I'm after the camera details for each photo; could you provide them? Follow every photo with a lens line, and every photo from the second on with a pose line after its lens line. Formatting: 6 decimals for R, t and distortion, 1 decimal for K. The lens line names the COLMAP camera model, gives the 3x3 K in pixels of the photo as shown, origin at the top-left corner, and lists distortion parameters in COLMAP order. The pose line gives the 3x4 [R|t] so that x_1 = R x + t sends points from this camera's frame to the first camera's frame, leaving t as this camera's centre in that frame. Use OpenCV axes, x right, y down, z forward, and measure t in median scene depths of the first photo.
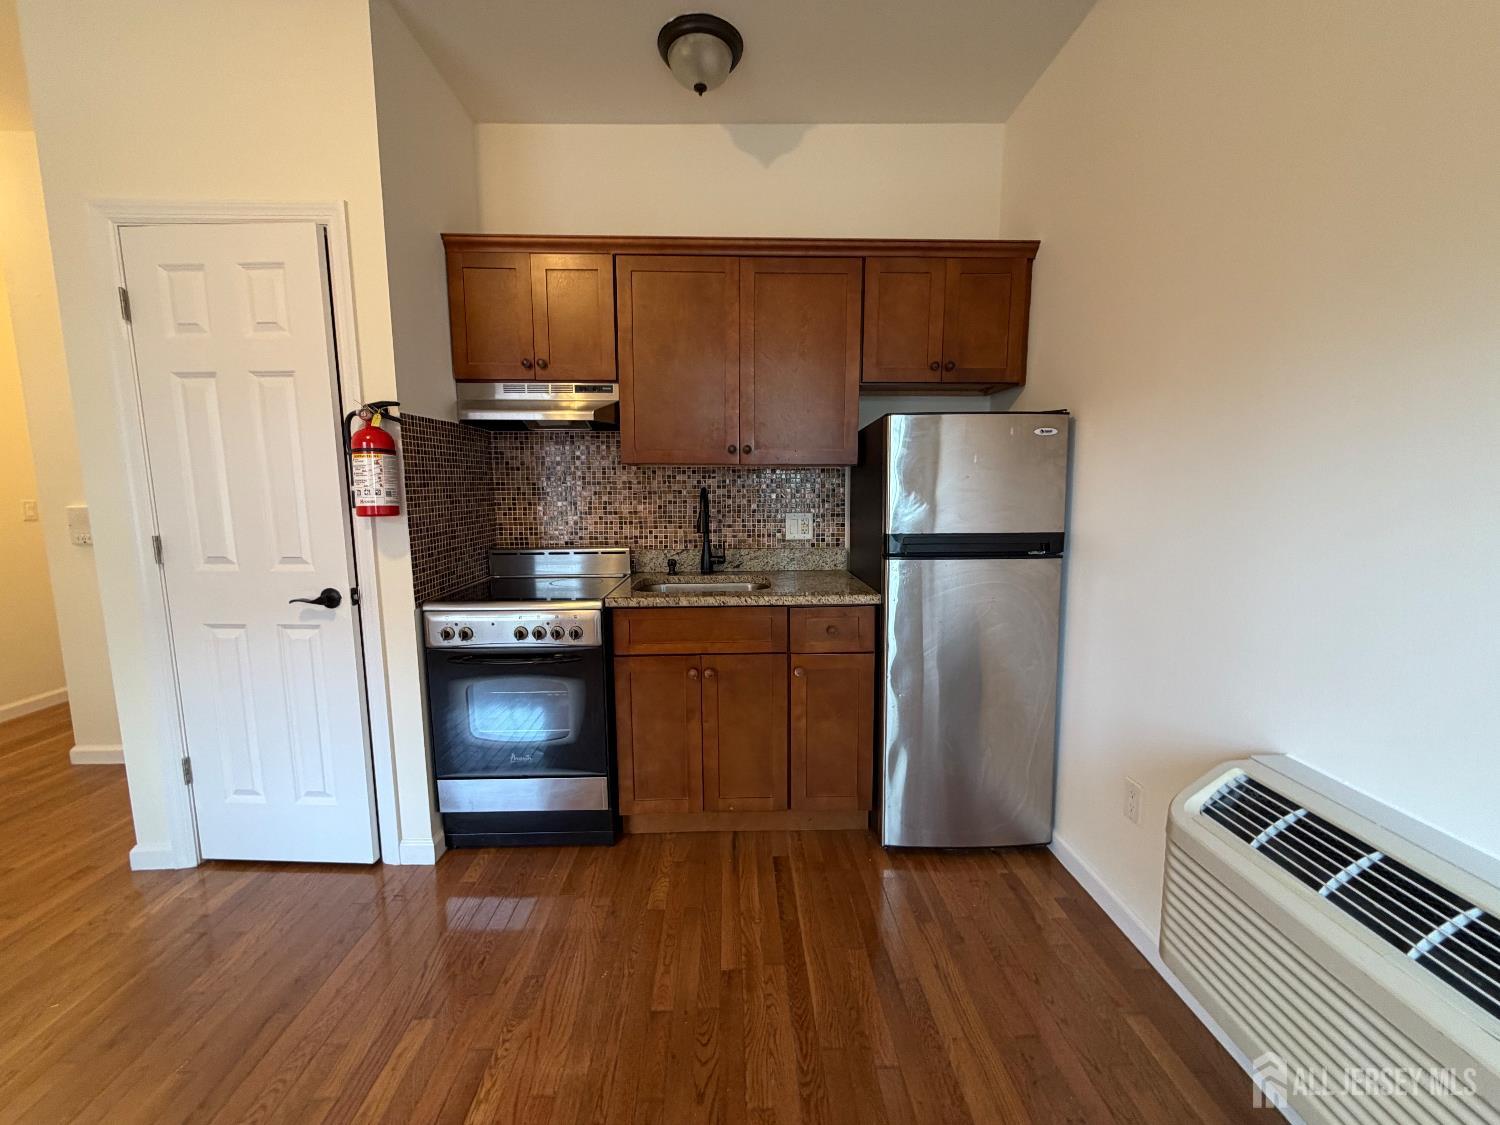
lens RADIAL K [[595.7, 0, 746.5], [0, 595.7, 560.7], [0, 0, 1]] dist [-0.000499, -0.000097]
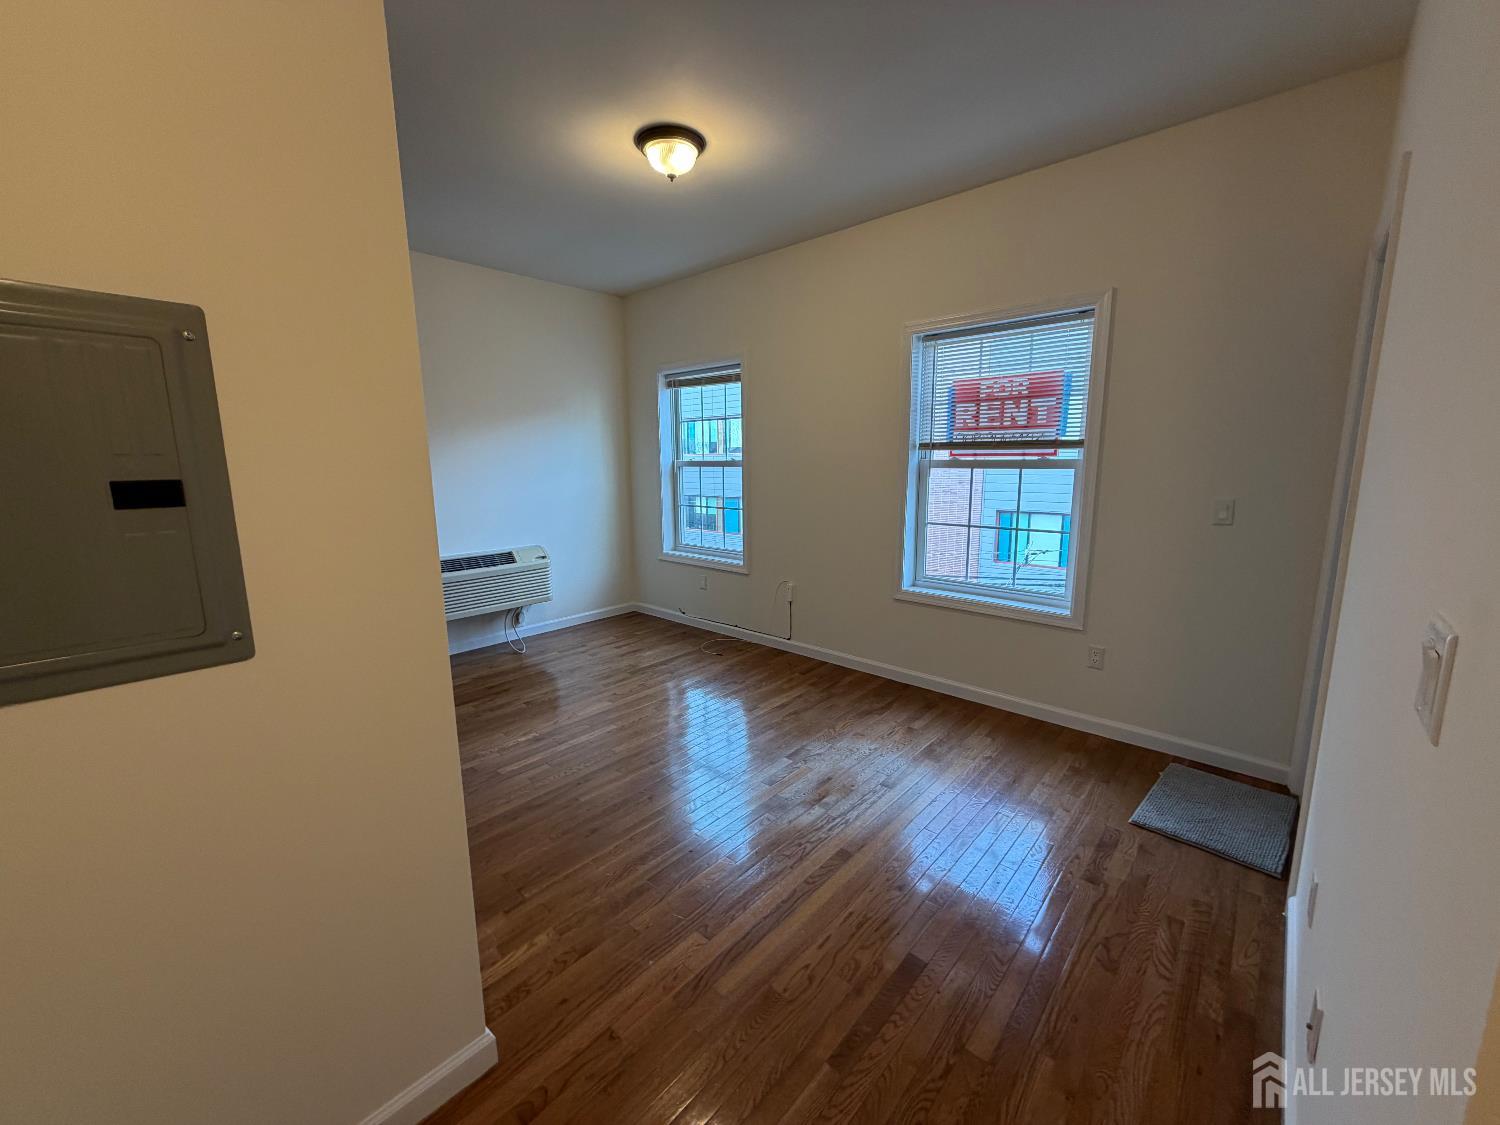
lens RADIAL K [[595.8, 0, 748.4], [0, 595.8, 557.4], [0, 0, 1]] dist [-0.000534, -0.000056]
pose [[-0.722090, -0.103811, 0.683965, -1.763907], [0.100444, 0.962468, 0.252124, -0.210415], [-0.684468, 0.250756, -0.684562, 1.199499]]
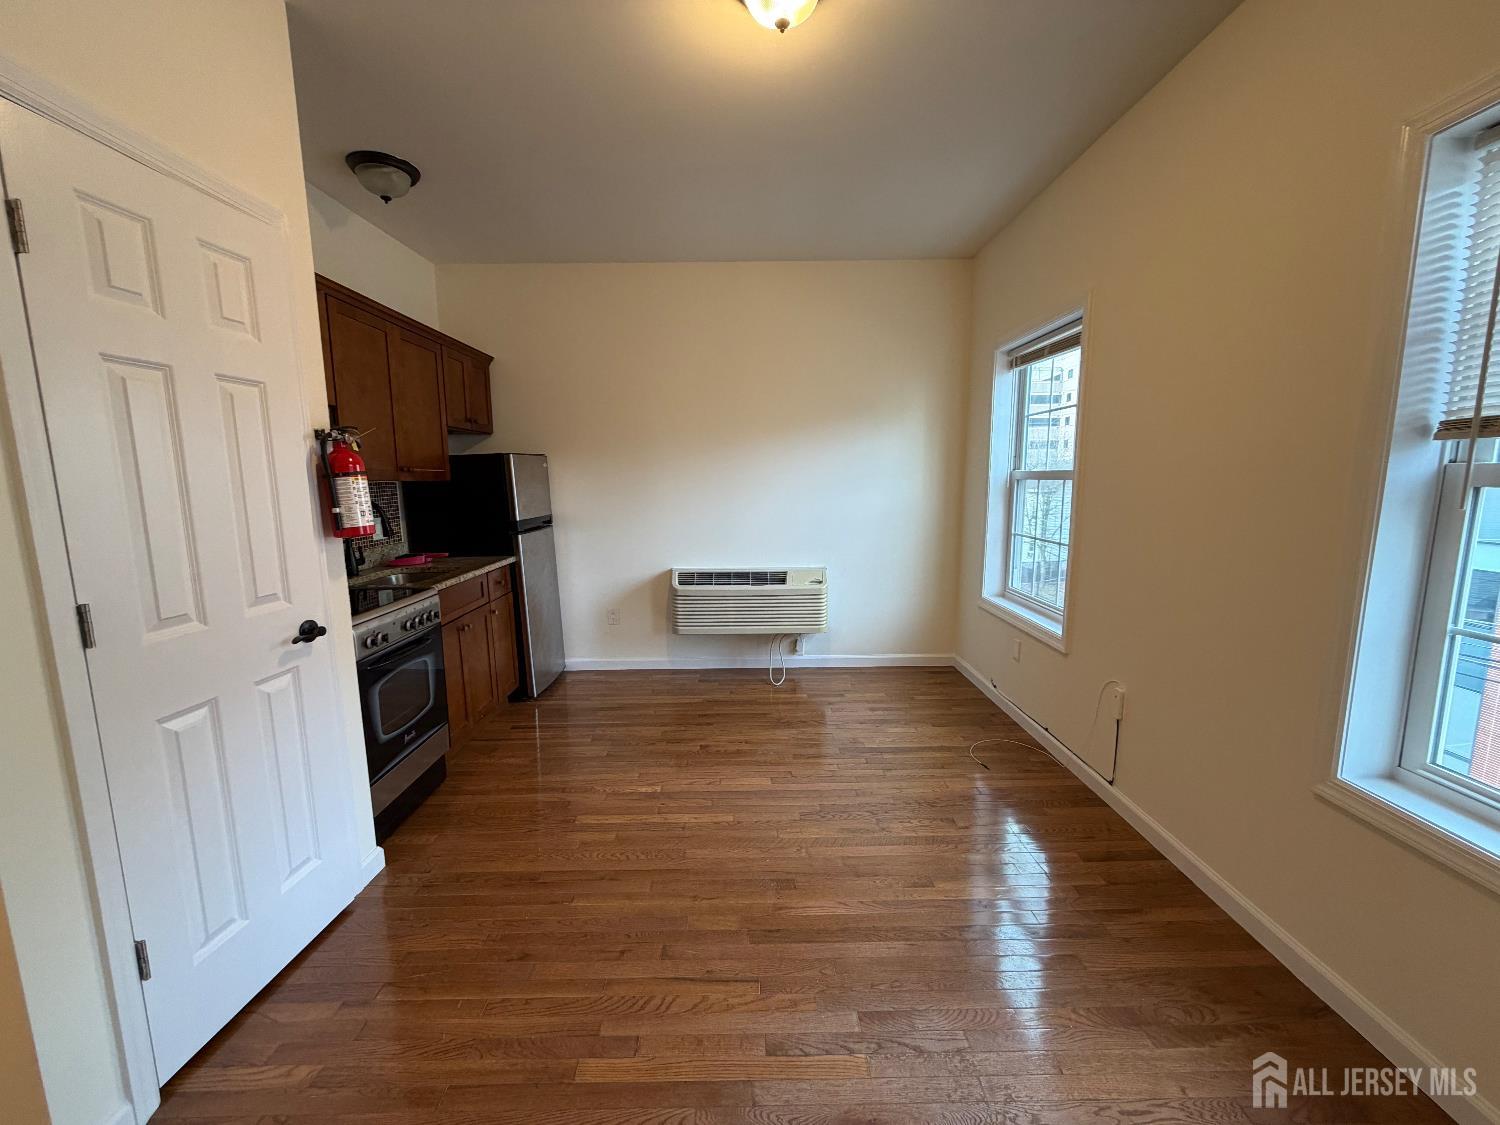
lens RADIAL K [[595.7, 0, 746.5], [0, 595.7, 560.7], [0, 0, 1]] dist [-0.000499, -0.000097]
pose [[0.021974, -0.137832, 0.990212, -1.581768], [0.137075, 0.981513, 0.133579, -0.074894], [-0.990317, 0.132798, 0.040461, 0.277515]]
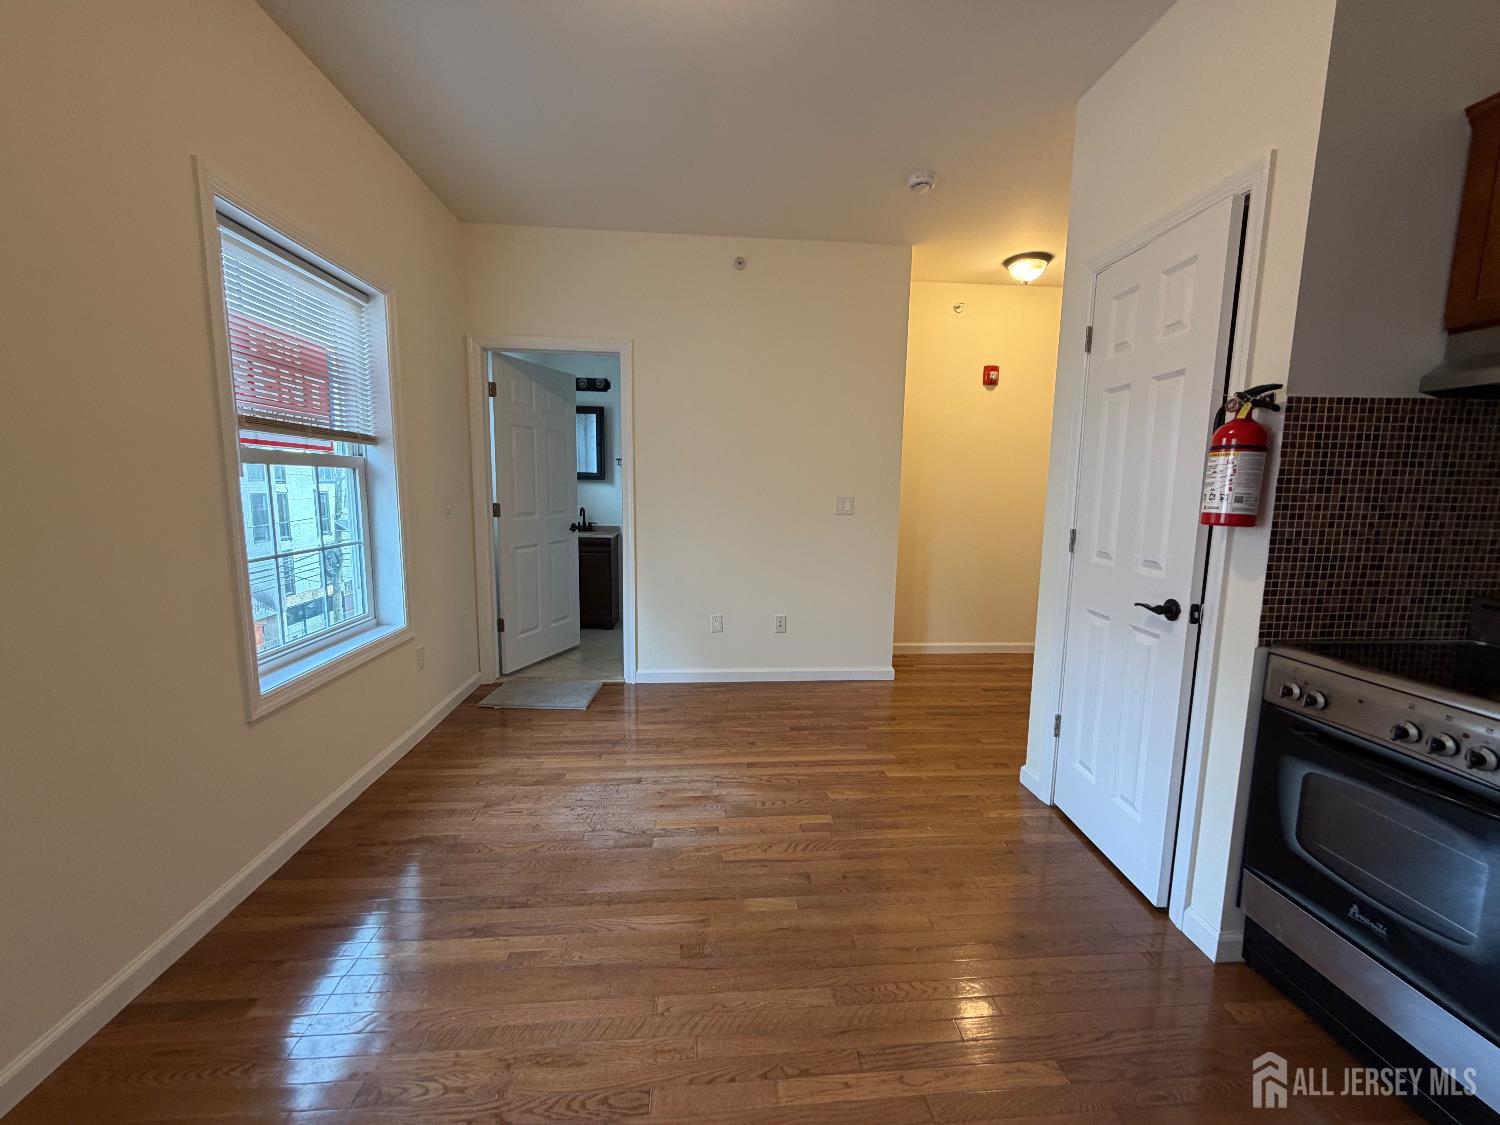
lens RADIAL K [[595.7, 0, 746.5], [0, 595.7, 560.7], [0, 0, 1]] dist [-0.000499, -0.000097]
pose [[0.049672, 0.129889, -0.990284, 0.179805], [-0.142097, 0.982340, 0.121720, -0.031253], [0.988606, 0.134671, 0.067251, 0.270522]]
